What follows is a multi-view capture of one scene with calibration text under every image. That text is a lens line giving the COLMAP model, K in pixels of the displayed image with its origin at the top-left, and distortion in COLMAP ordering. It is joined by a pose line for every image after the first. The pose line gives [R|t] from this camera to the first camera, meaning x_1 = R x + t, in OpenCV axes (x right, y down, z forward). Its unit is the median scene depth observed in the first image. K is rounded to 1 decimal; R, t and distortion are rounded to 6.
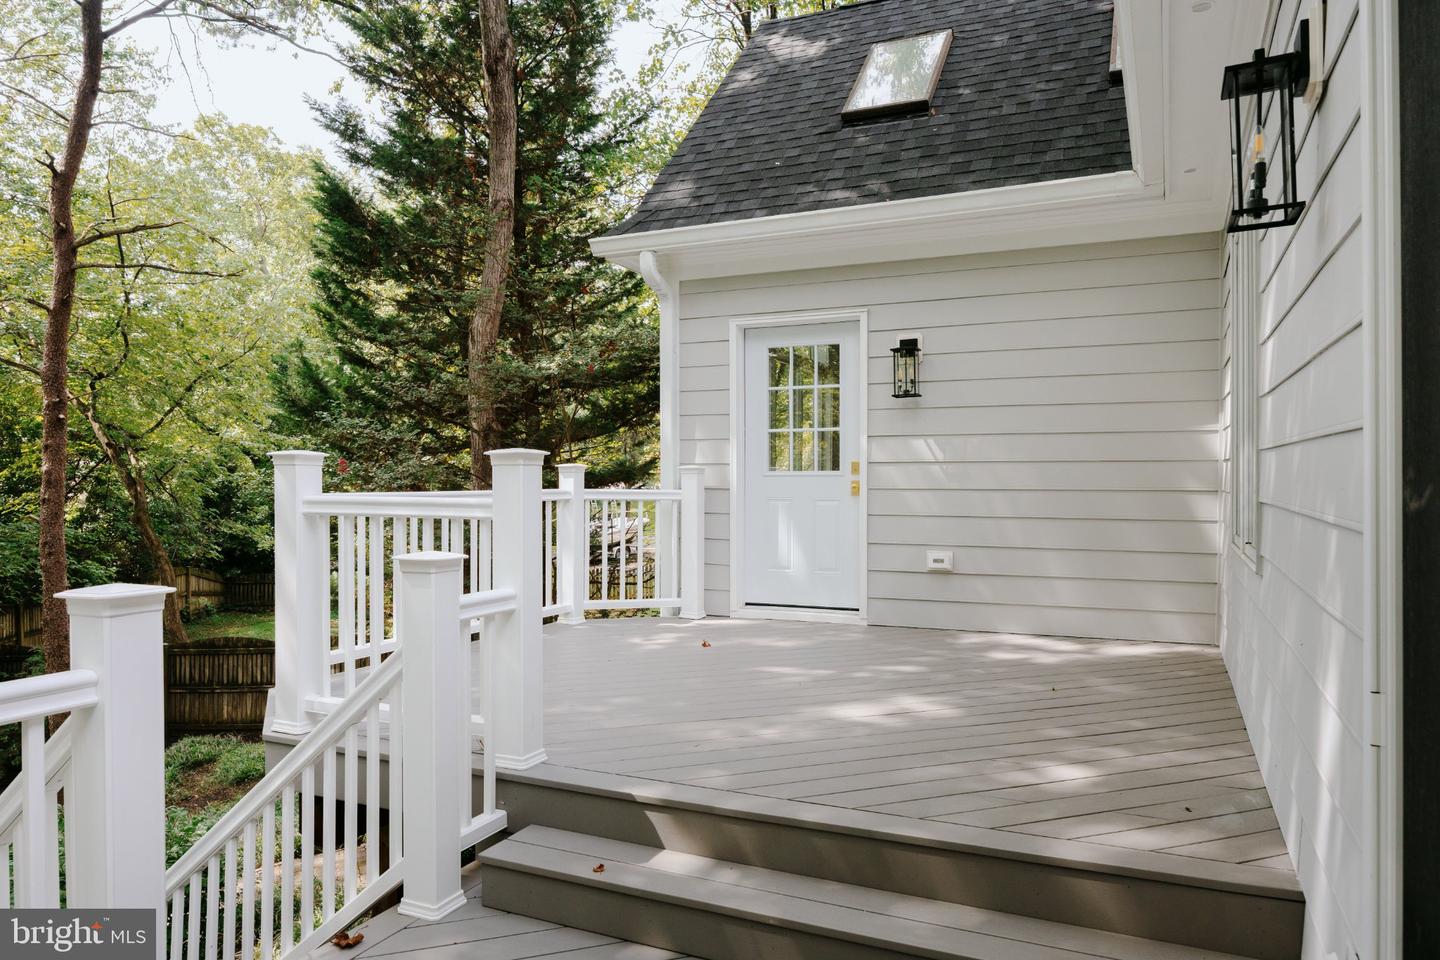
lens RADIAL K [[983.6, 0, 700.4], [0, 983.6, 478.7], [0, 0, 1]] dist [-0.002620, -0.002439]
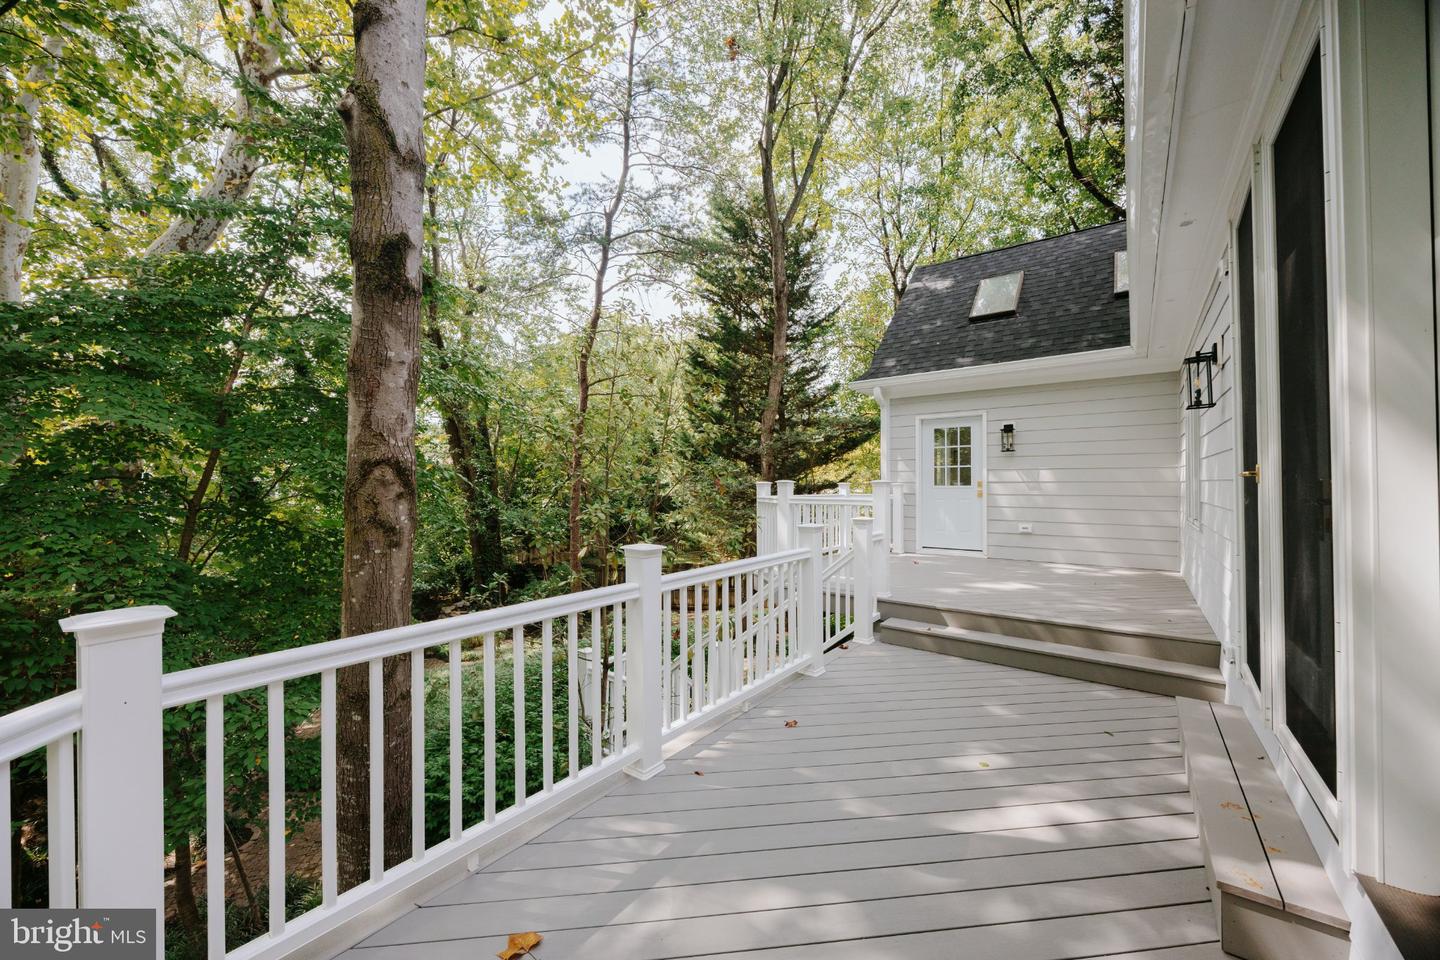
lens RADIAL K [[558.6, 0, 698.6], [0, 558.6, 478.8], [0, 0, 1]] dist [0.001573, 0.000138]
pose [[0.976526, -0.003808, -0.215365, -0.183477], [0.000713, 0.999895, -0.014448, -0.006610], [0.215398, 0.013955, 0.976427, -0.328514]]
